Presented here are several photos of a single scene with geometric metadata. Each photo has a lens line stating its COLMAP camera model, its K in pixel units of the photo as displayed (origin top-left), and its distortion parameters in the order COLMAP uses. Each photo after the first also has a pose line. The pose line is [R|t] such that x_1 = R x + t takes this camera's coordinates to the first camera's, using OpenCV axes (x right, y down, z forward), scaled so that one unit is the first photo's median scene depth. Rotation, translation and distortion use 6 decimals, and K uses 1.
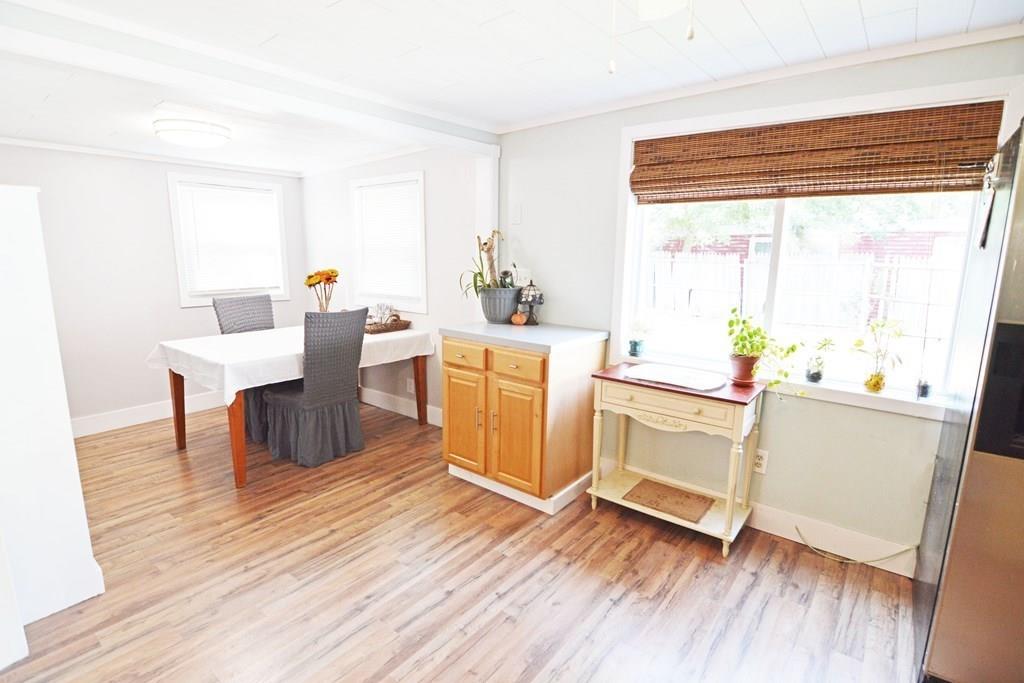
lens RADIAL K [[515.7, 0, 518.4], [0, 515.7, 342.8], [0, 0, 1]] dist [-0.018544, -0.000257]
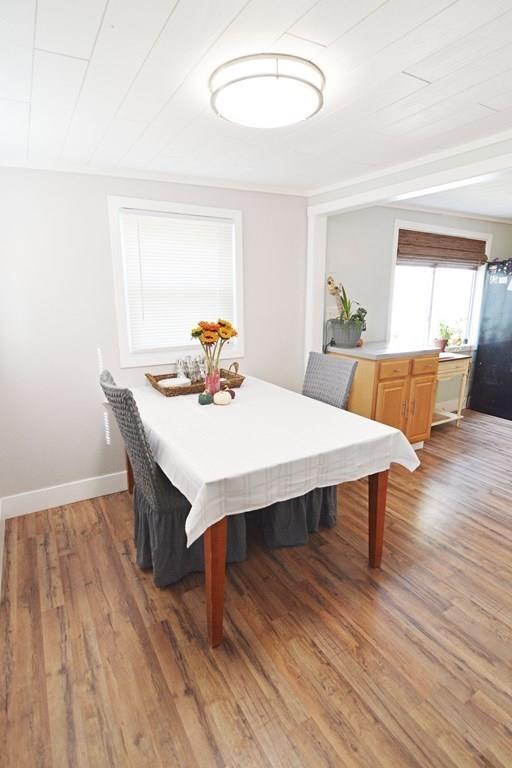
lens RADIAL K [[386.8, 0, 260.8], [0, 386.8, 385.1], [0, 0, 1]] dist [-0.018544, -0.000257]
pose [[0.366394, -0.235508, 0.900162, -1.355678], [0.170910, 0.968011, 0.183694, -0.216889], [-0.914628, 0.086542, 0.394924, 1.047822]]
